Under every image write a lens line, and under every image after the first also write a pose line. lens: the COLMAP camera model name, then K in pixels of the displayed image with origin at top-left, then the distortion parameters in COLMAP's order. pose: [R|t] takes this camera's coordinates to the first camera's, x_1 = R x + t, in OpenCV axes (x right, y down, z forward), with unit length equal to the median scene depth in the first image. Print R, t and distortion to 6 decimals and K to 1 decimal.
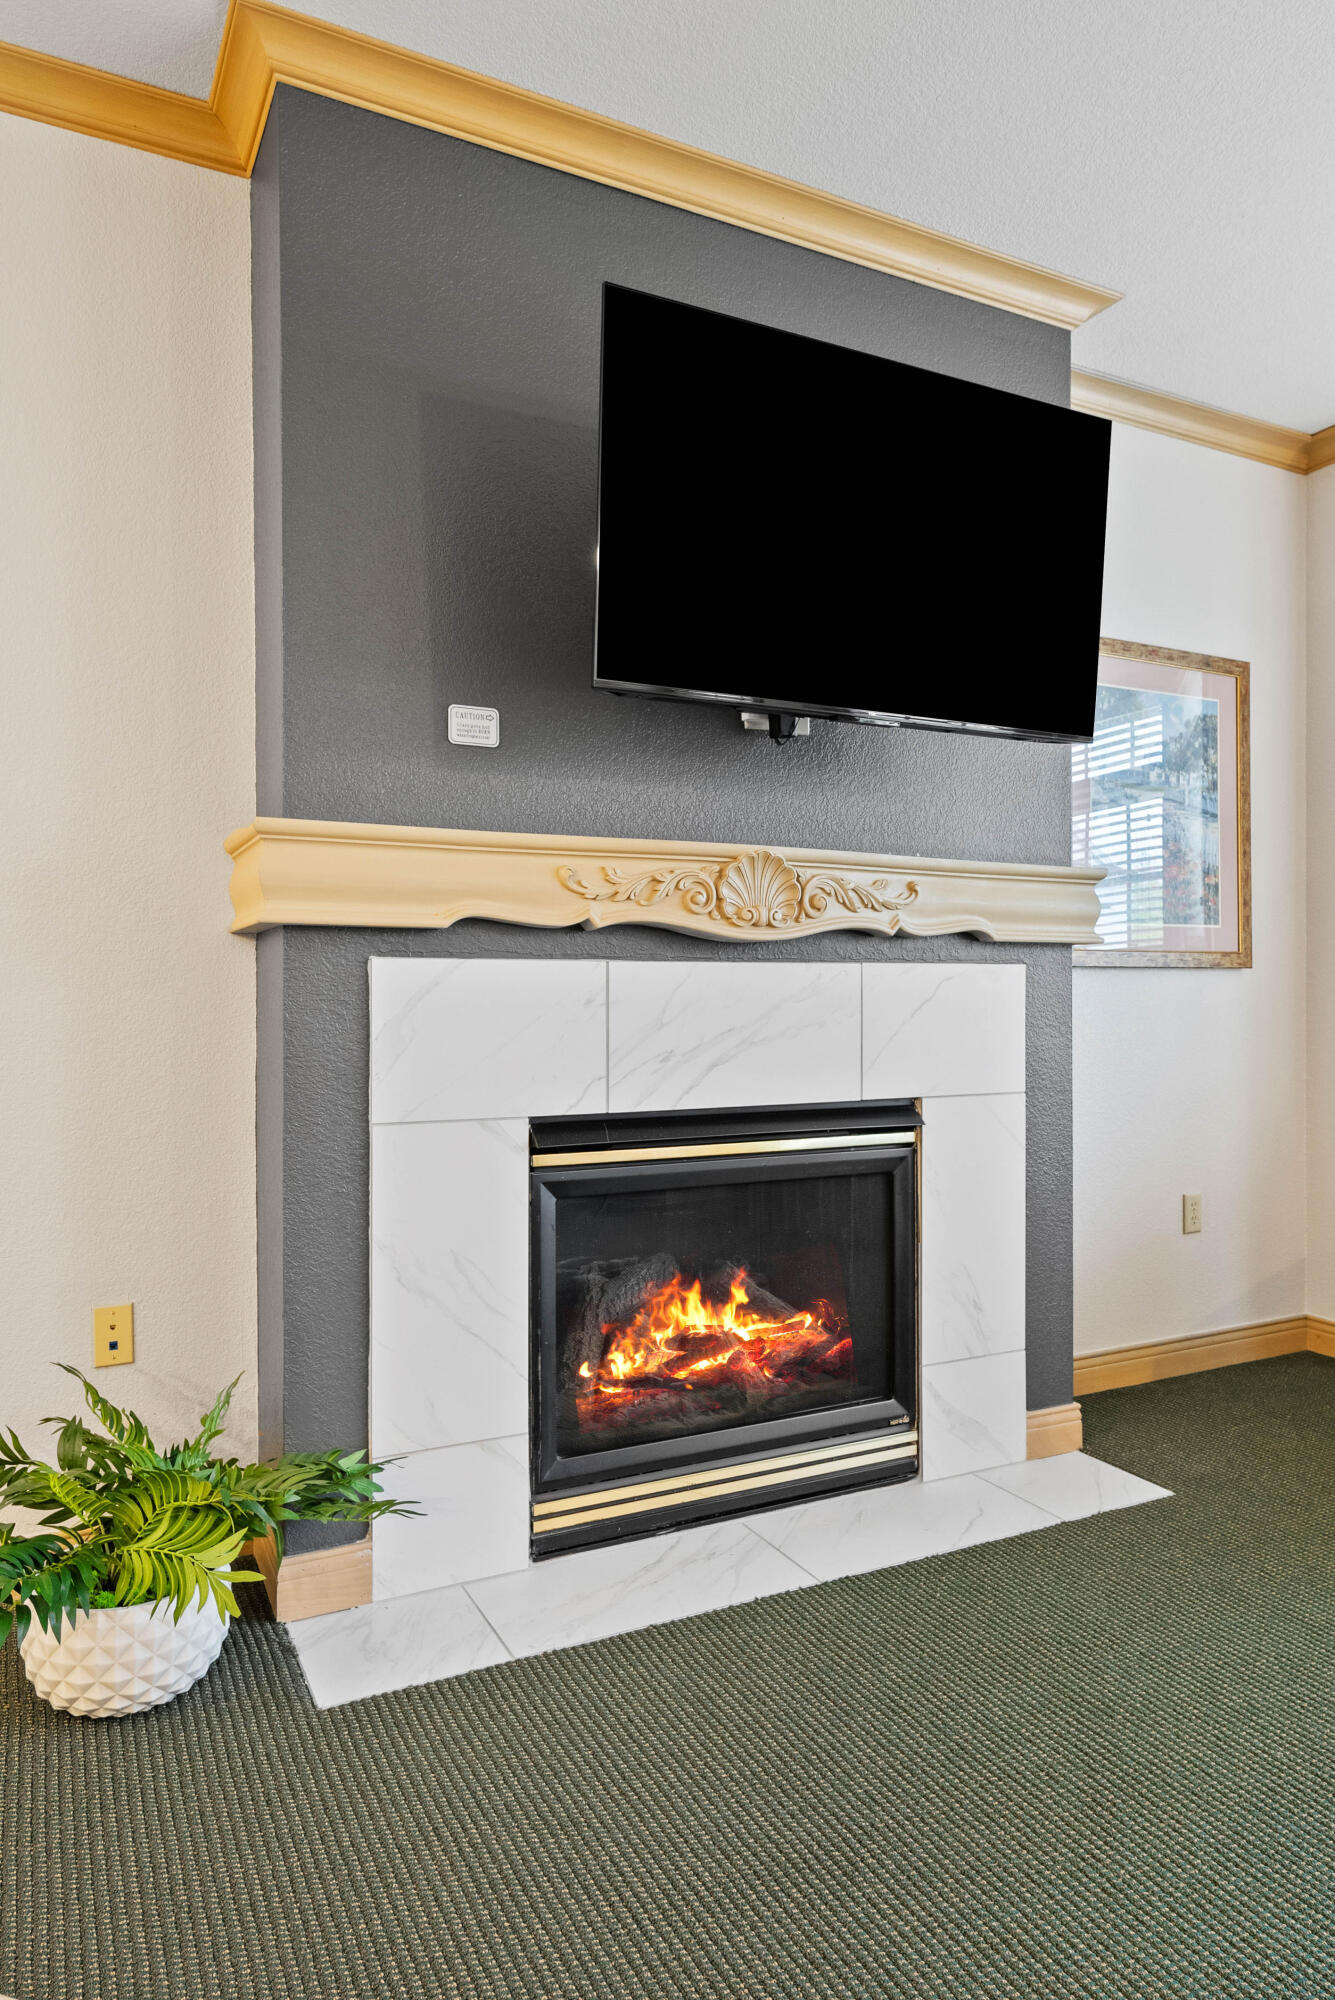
lens RADIAL K [[1267.1, 0, 667.5], [0, 1267.1, 1000.0], [0, 0, 1]] dist [0.006199, -0.001958]
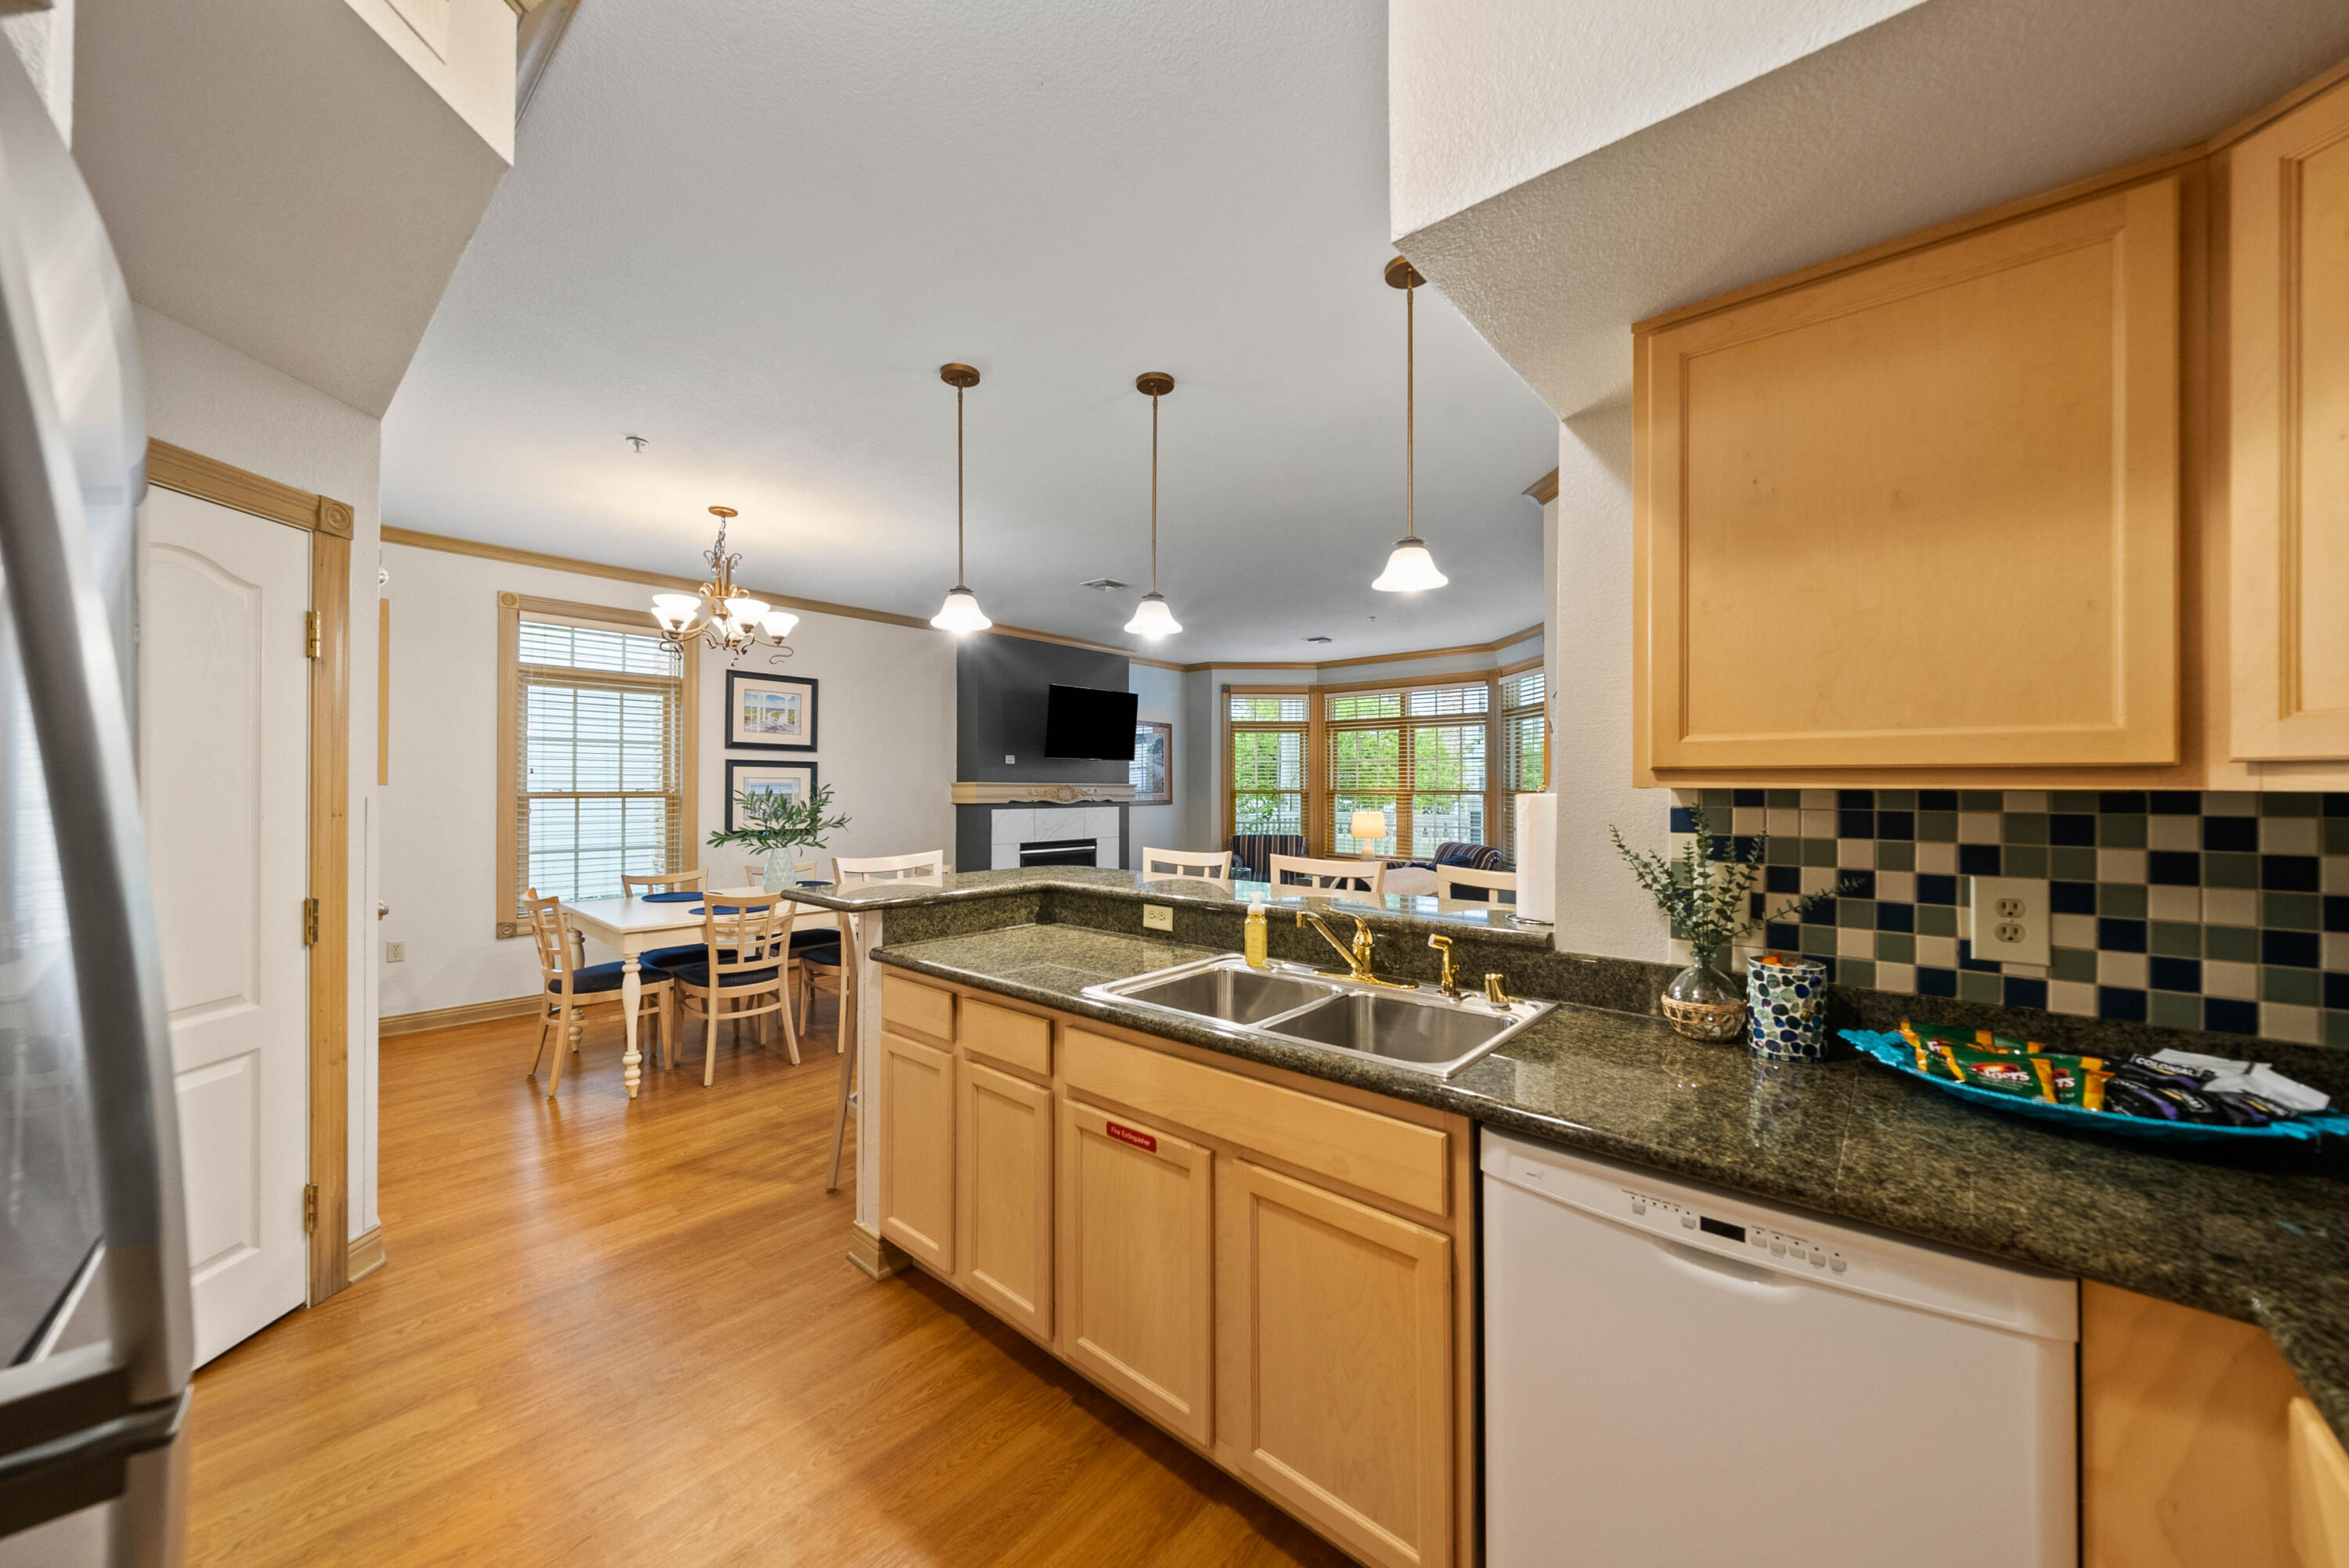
lens RADIAL K [[833.5, 0, 1172.1], [0, 833.5, 783.7], [0, 0, 1]] dist [-0.000485, -0.000075]
pose [[0.927464, 0.003594, 0.373895, -0.700791], [0.000806, 0.999932, -0.011613, -0.084791], [-0.373911, 0.011072, 0.927399, -1.948480]]
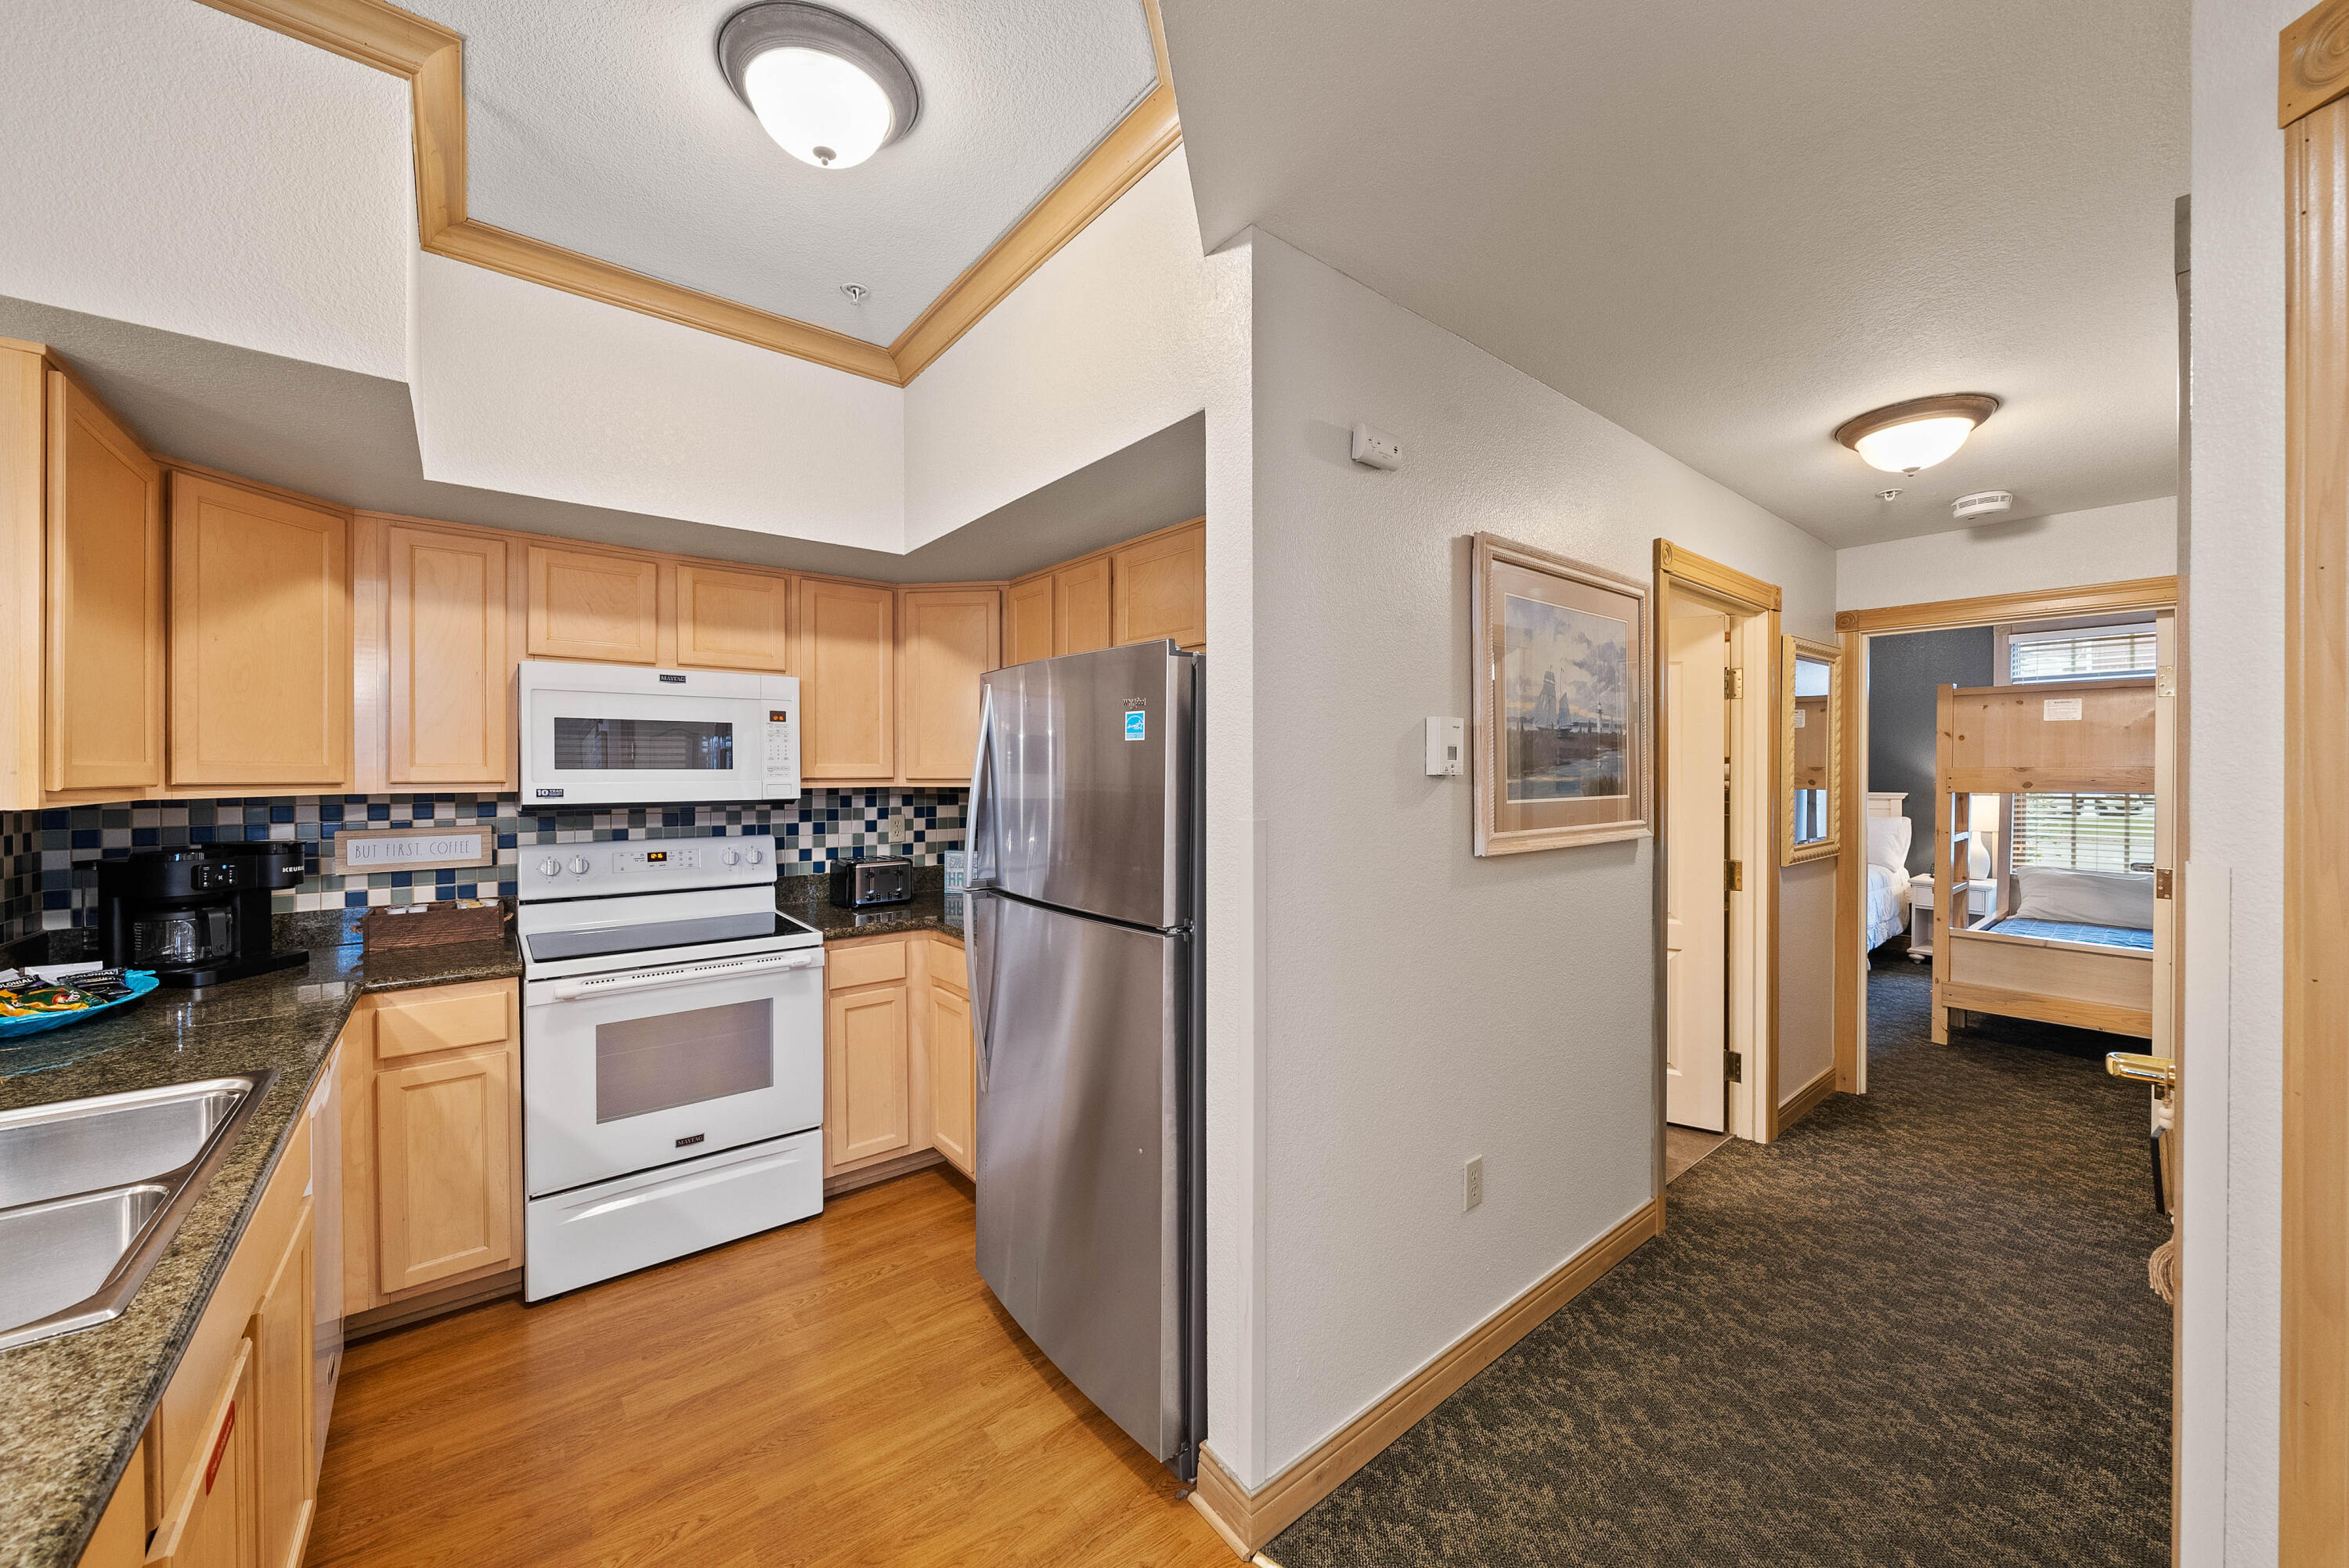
lens RADIAL K [[882.9, 0, 1171.7], [0, 882.9, 774.1], [0, 0, 1]] dist [-0.002556, -0.000357]
pose [[-0.976315, 0.002818, -0.216337, -0.809442], [-0.000441, 0.999887, 0.015014, -0.119968], [0.216355, 0.014754, -0.976203, -0.833150]]
